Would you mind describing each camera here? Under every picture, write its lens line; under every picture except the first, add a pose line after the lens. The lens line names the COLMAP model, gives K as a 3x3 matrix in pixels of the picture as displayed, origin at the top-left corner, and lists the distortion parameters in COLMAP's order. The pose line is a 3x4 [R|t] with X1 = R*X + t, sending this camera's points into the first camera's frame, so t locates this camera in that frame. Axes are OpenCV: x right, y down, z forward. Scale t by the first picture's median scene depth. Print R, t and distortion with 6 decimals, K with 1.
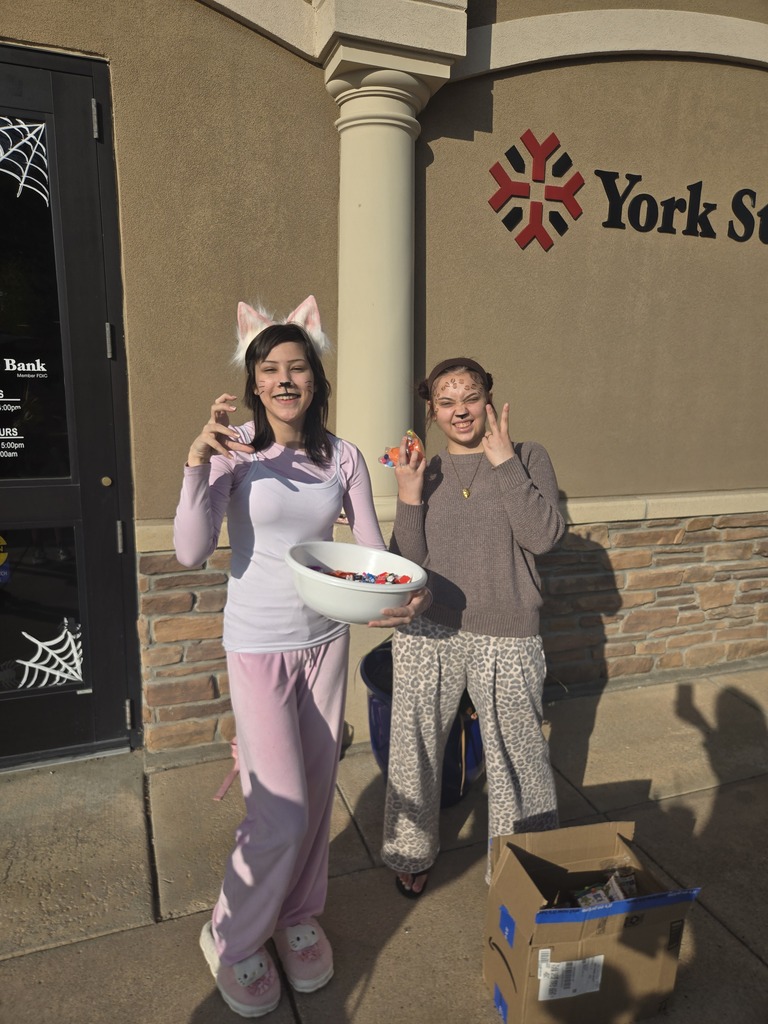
lens RADIAL K [[676.6, 0, 382.1], [0, 676.6, 513.1], [0, 0, 1]] dist [0.002094, -0.003443]
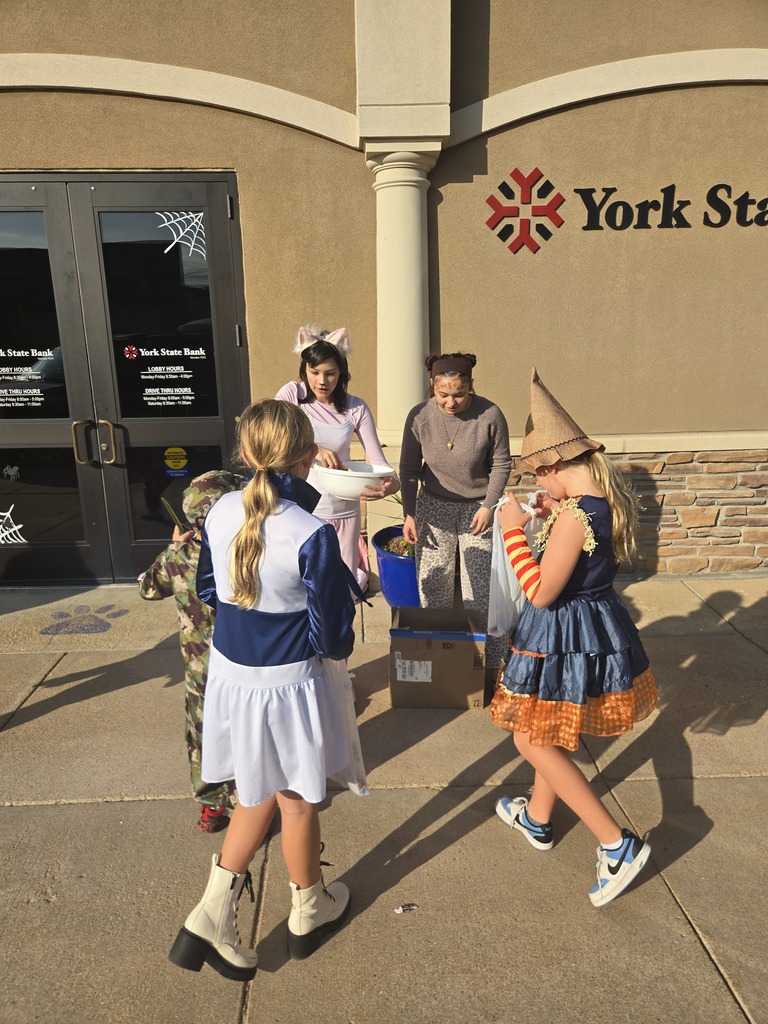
lens RADIAL K [[676.6, 0, 385.6], [0, 676.6, 512.3], [0, 0, 1]] dist [0.002094, -0.003443]
pose [[0.950997, 0.041418, -0.306413, 0.404131], [-0.024729, 0.998002, 0.058151, 0.067257], [0.308209, -0.047724, 0.950121, -0.433356]]
